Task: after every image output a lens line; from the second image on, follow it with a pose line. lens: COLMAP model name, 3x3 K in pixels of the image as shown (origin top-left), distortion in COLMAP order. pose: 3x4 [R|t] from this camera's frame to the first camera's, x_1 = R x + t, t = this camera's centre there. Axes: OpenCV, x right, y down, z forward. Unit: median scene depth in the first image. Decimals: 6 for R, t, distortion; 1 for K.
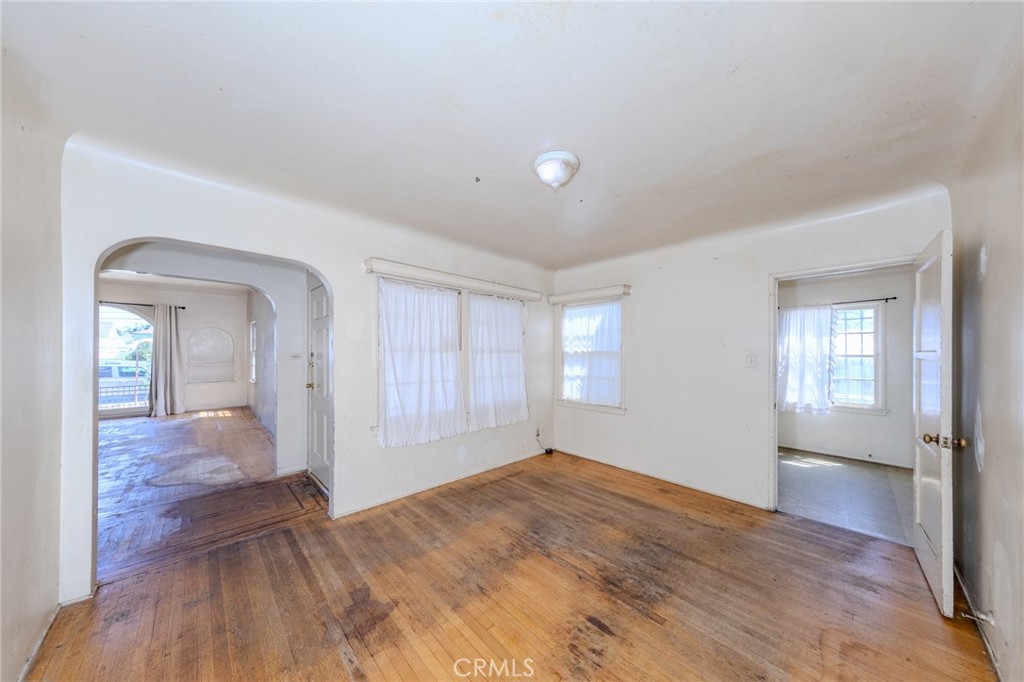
lens RADIAL K [[330.3, 0, 518.0], [0, 330.3, 349.4], [0, 0, 1]] dist [0.011443, -0.000048]
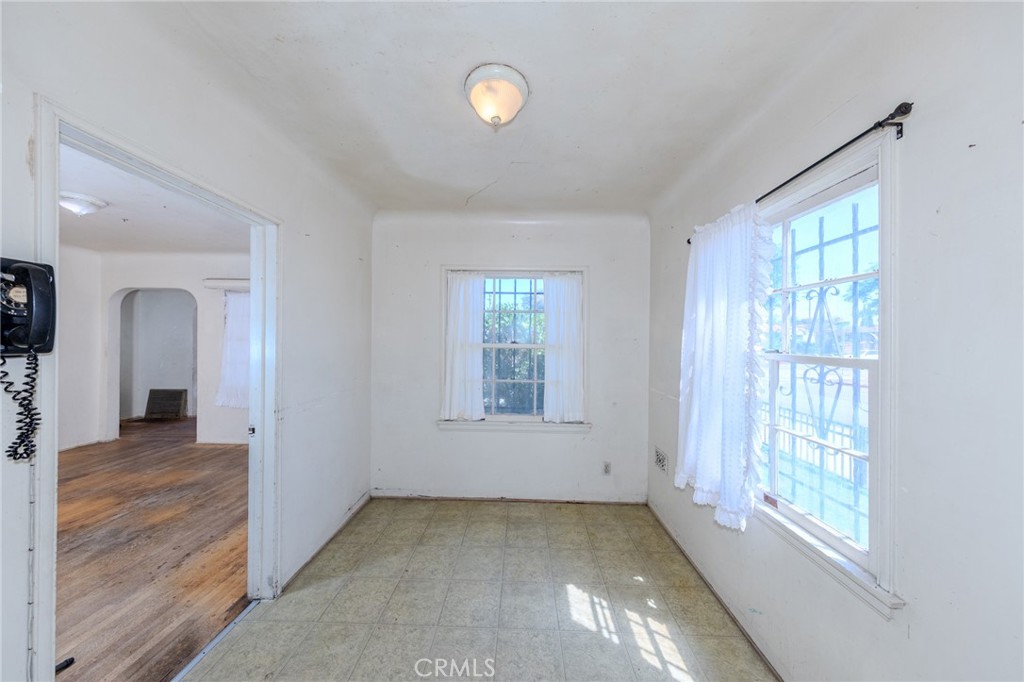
lens RADIAL K [[323.3, 0, 516.6], [0, 323.3, 341.2], [0, 0, 1]] dist [0.009521, -0.000017]
pose [[0.696392, 0.004683, -0.717646, 1.657122], [-0.003028, 0.999989, 0.003587, -0.003488], [0.717655, -0.000325, 0.696398, 0.988812]]
